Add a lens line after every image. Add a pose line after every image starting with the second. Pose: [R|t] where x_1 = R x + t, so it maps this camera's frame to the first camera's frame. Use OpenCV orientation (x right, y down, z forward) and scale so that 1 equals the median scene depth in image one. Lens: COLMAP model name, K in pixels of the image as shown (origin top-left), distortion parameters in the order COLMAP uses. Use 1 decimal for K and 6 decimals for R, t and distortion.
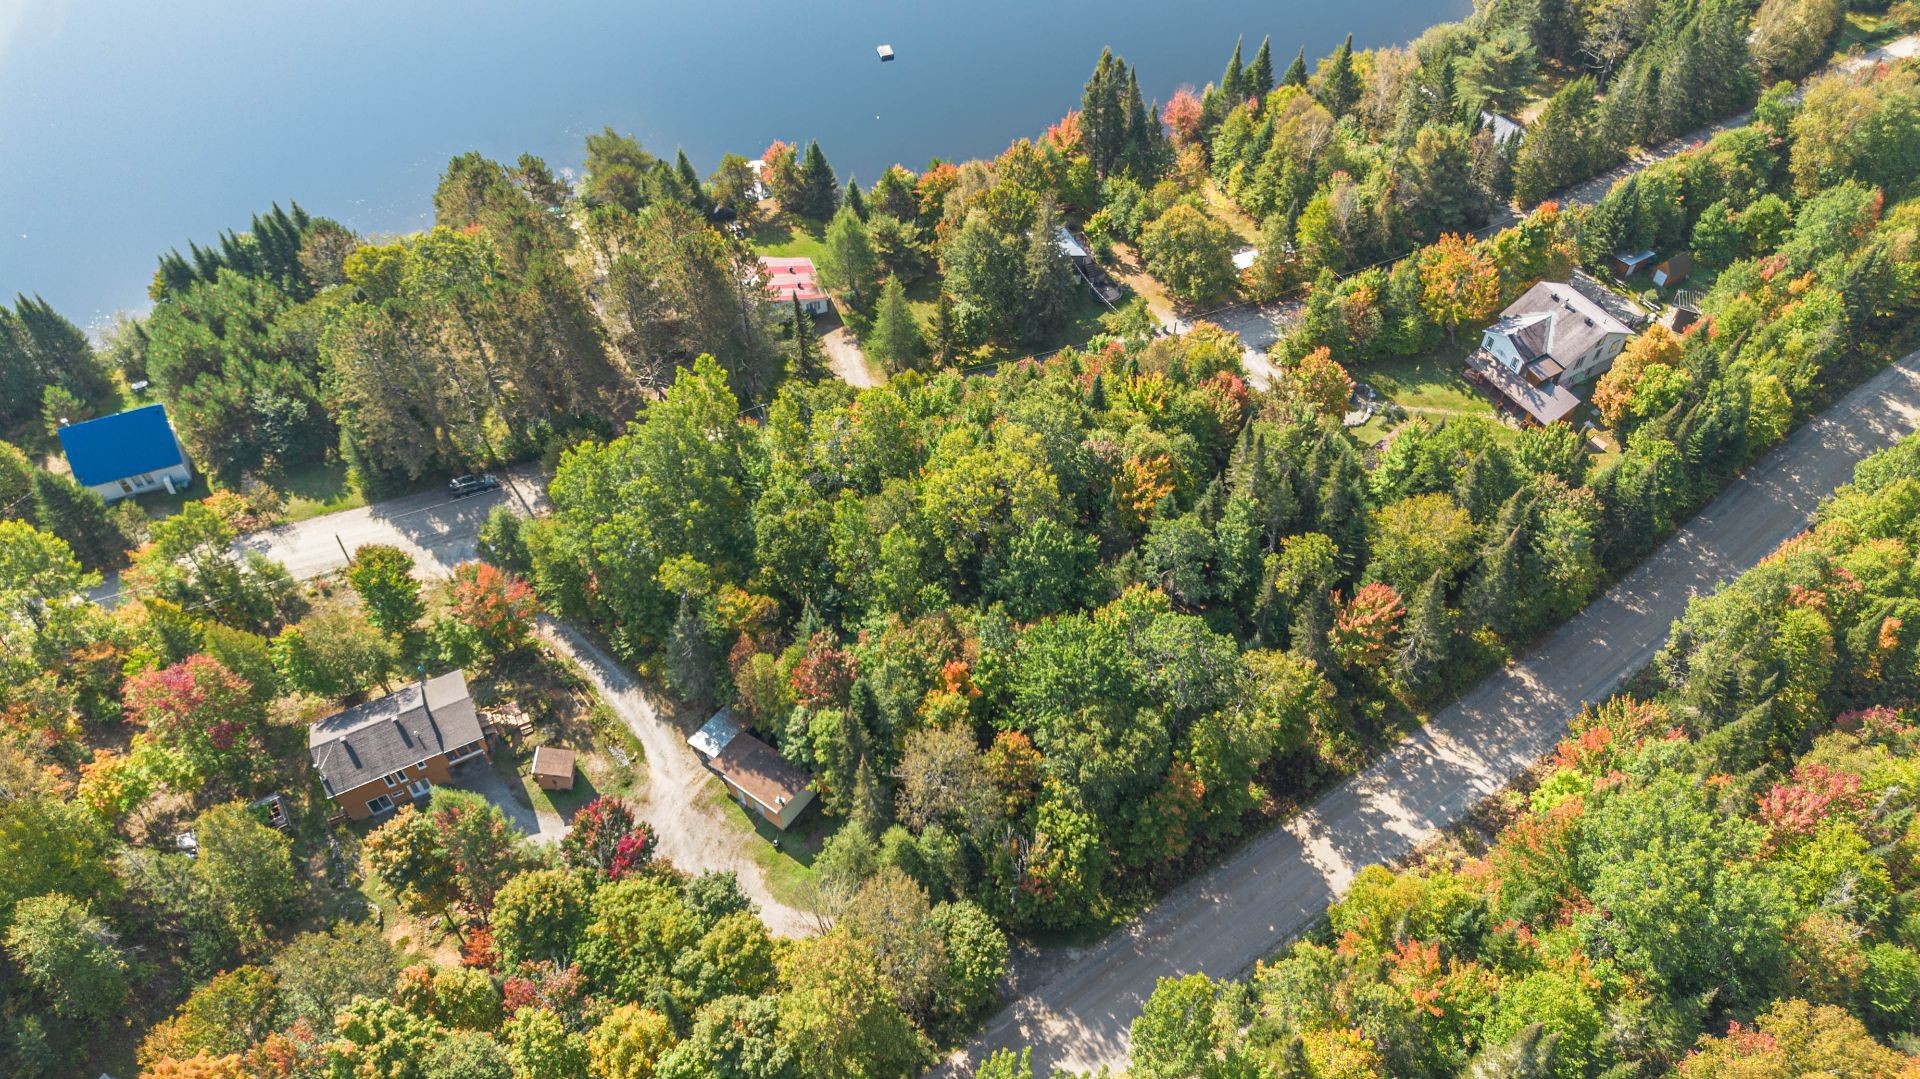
lens RADIAL K [[1380.7, 0, 958.1], [0, 1380.7, 544.3], [0, 0, 1]] dist [0.033499, -0.019995]
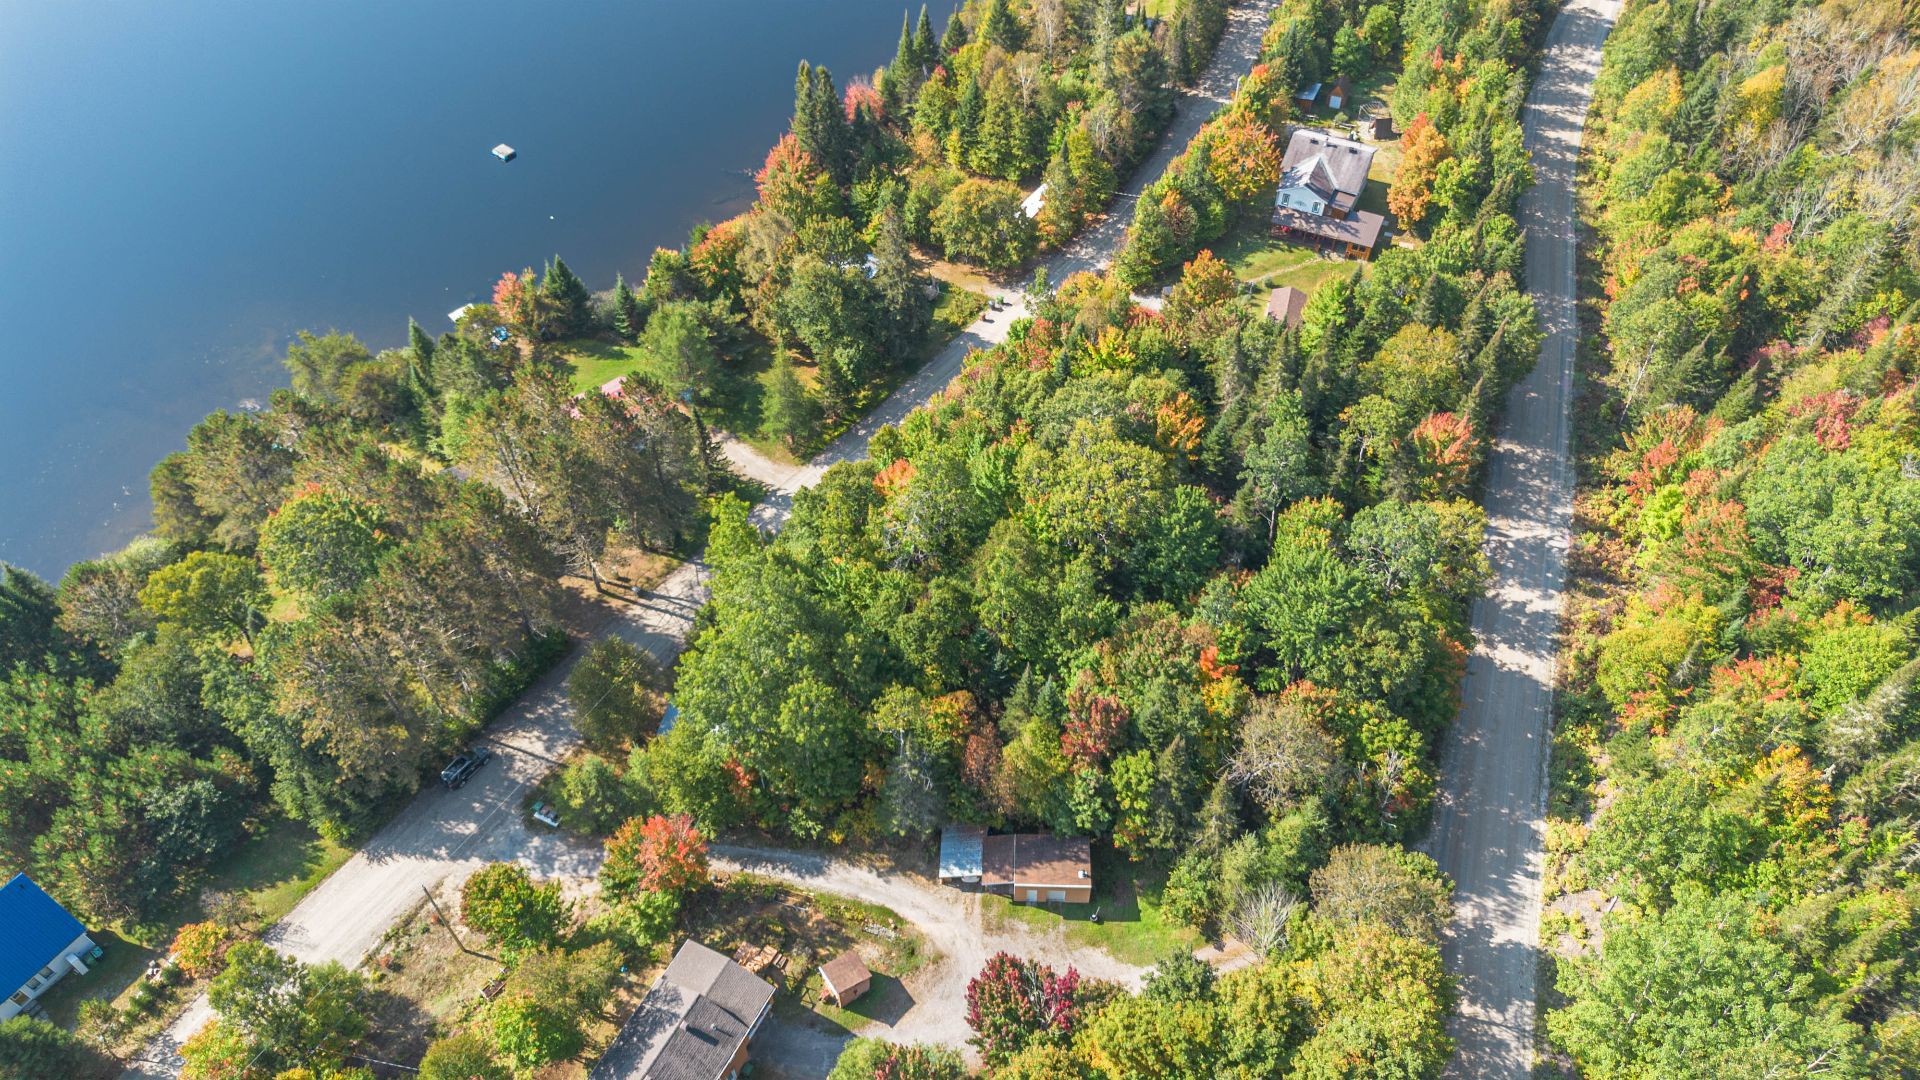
lens RADIAL K [[1380.7, 0, 959.7], [0, 1380.7, 539.7], [0, 0, 1]] dist [0.033499, -0.019995]
pose [[0.824357, -0.429106, 0.369193, -0.360947], [0.430831, 0.898654, 0.082503, -0.108073], [-0.367179, 0.091048, 0.925683, 0.109037]]
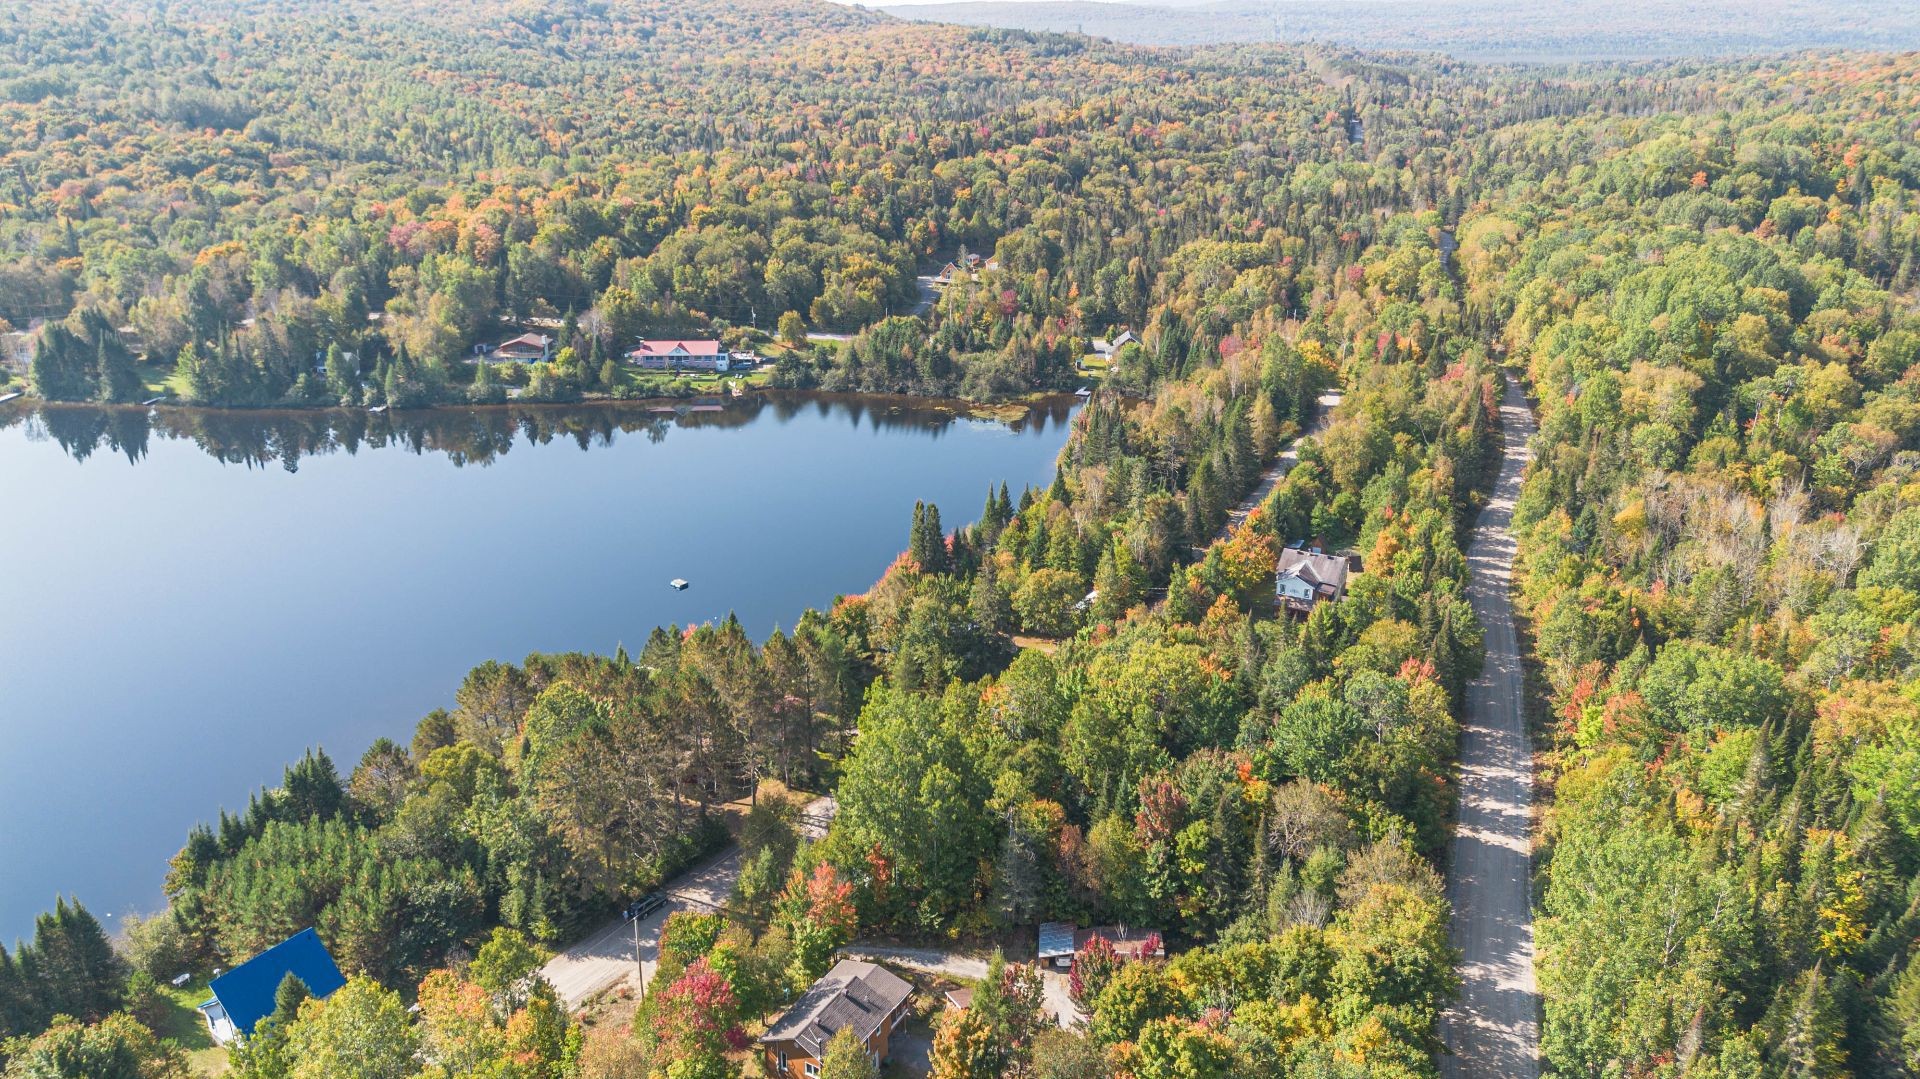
lens RADIAL K [[1380.7, 0, 950.4], [0, 1380.7, 530.9], [0, 0, 1]] dist [0.033499, -0.019995]
pose [[0.841012, -0.186191, 0.507968, -0.644100], [0.412244, 0.828584, -0.378818, 0.213234], [-0.350362, 0.527997, 0.773606, -0.019698]]
